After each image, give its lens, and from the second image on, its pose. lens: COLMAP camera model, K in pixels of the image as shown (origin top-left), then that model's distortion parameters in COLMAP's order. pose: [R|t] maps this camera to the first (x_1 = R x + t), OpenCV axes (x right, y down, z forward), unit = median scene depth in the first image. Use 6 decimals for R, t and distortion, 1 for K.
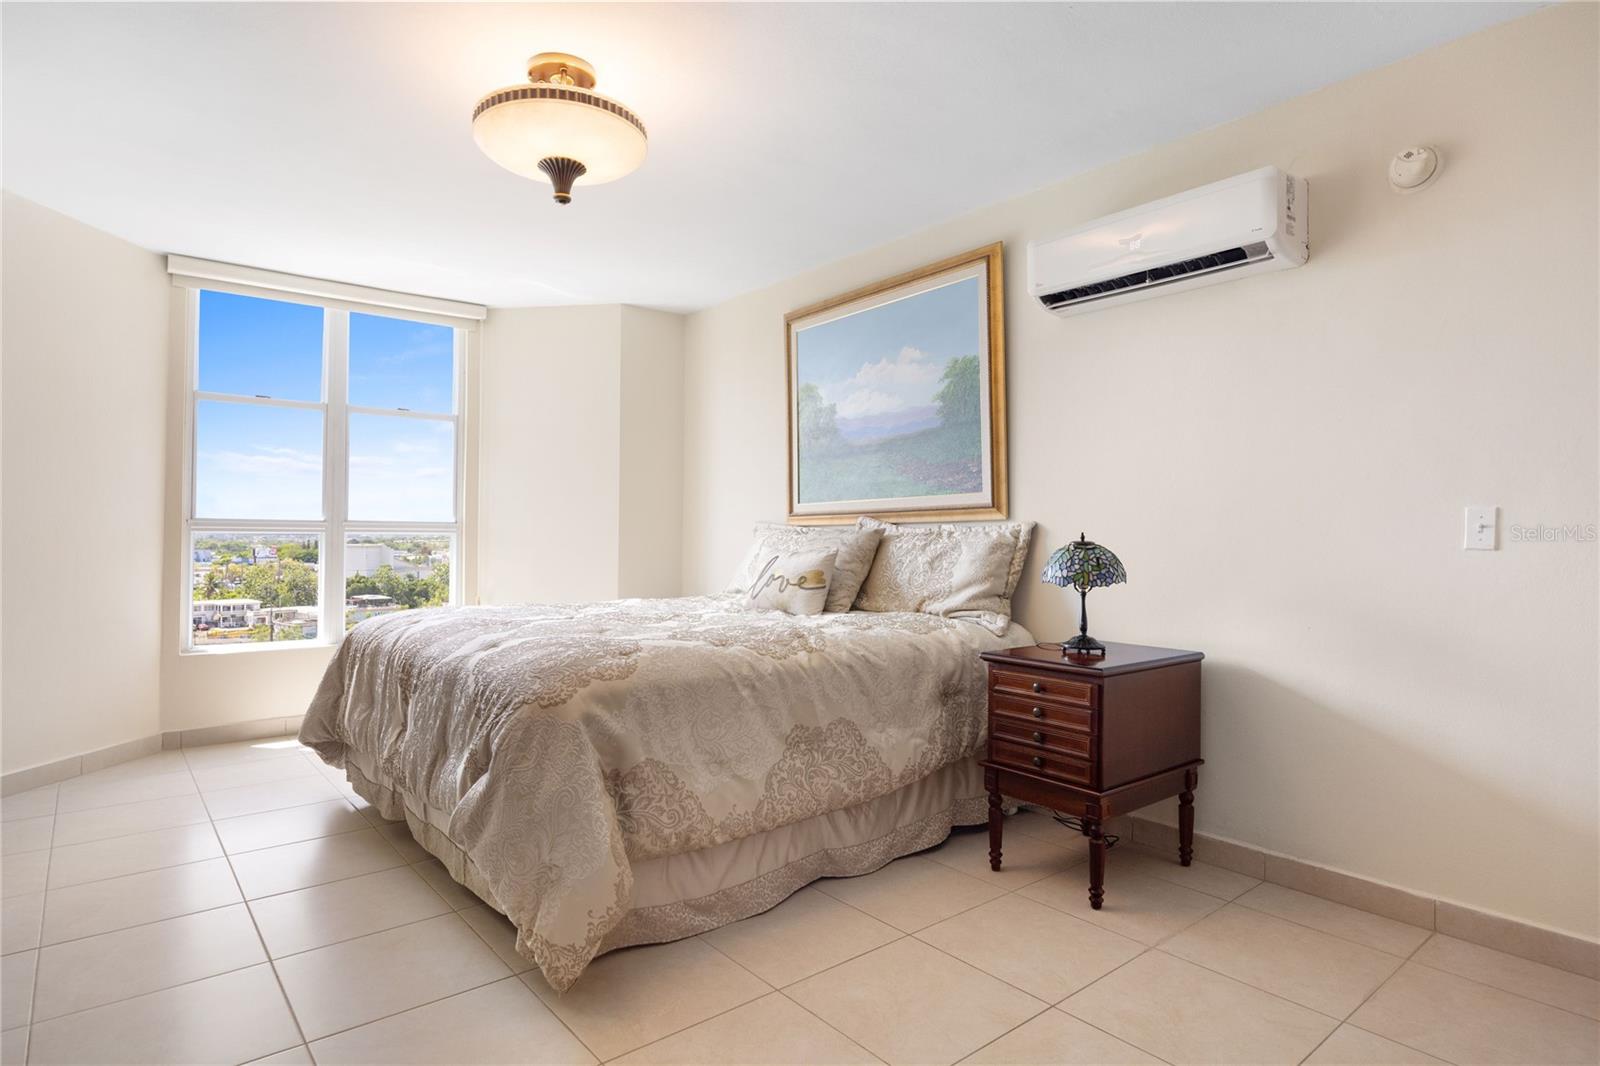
lens RADIAL K [[878.2, 0, 800.8], [0, 878.2, 530.1], [0, 0, 1]] dist [0.006126, 0.004055]
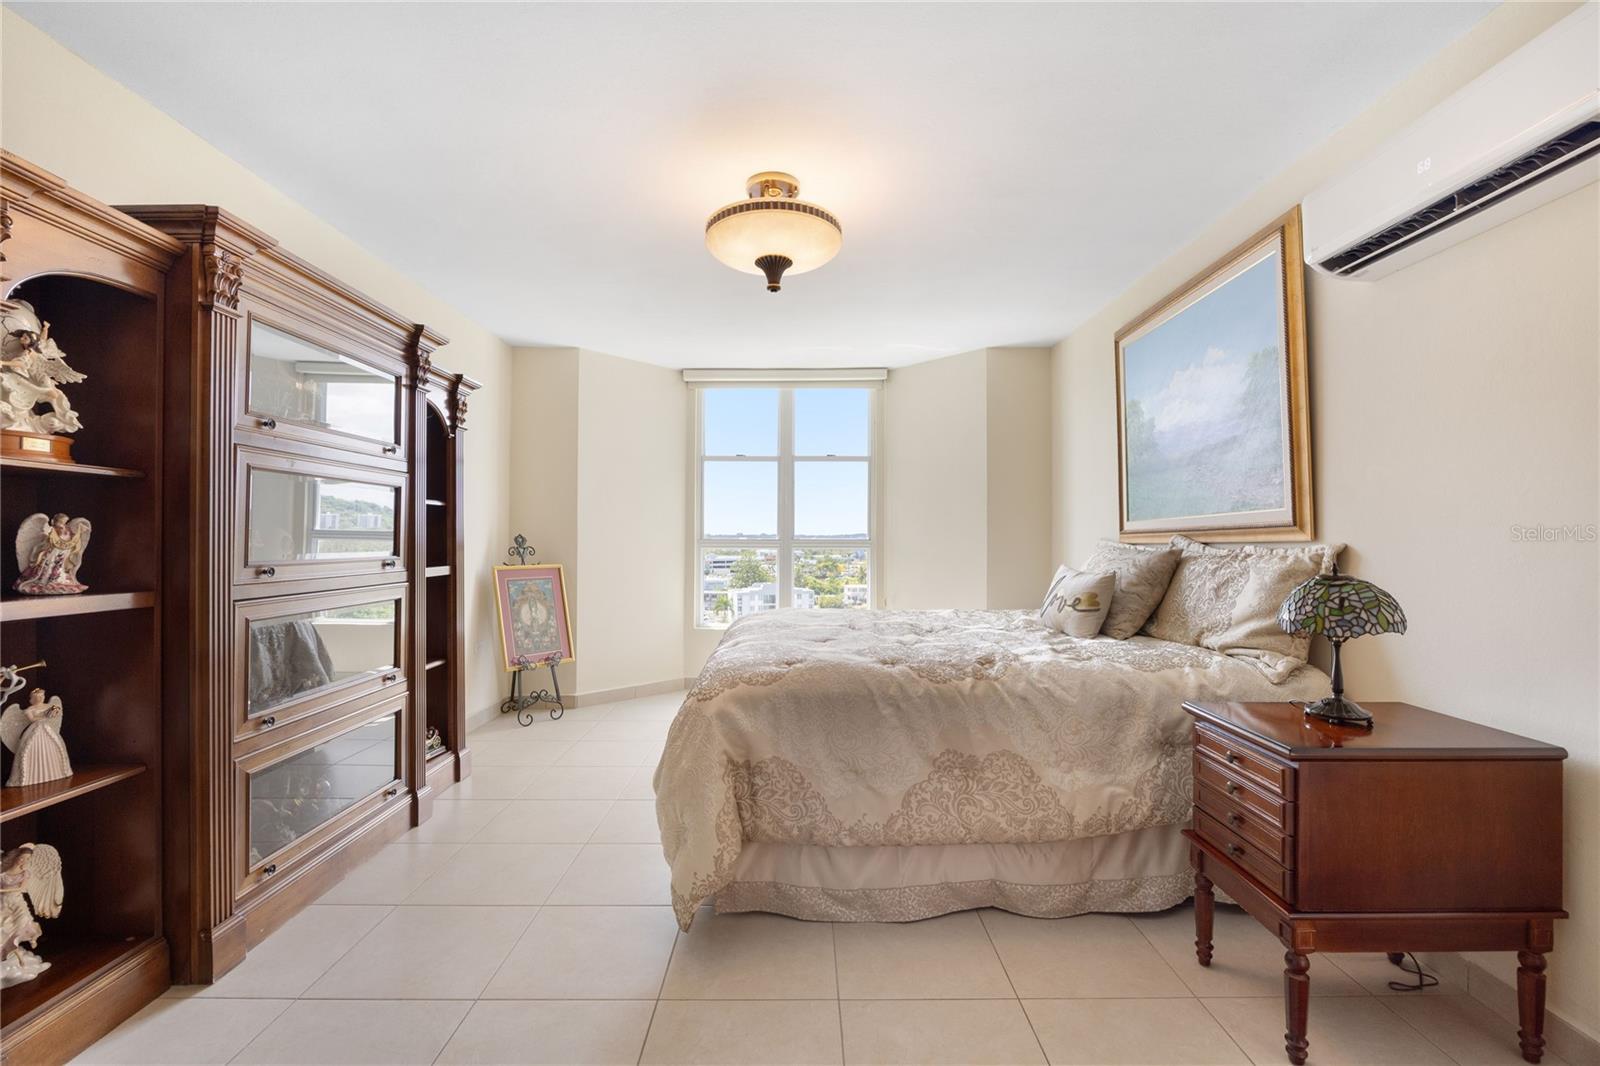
lens RADIAL K [[716.1, 0, 797.9], [0, 716.1, 530.2], [0, 0, 1]] dist [-0.010178, 0.002165]
pose [[0.769418, -0.012236, -0.638629, 0.354750], [0.008137, 0.999923, -0.009354, -0.023944], [0.638694, 0.002001, 0.769458, 0.223989]]
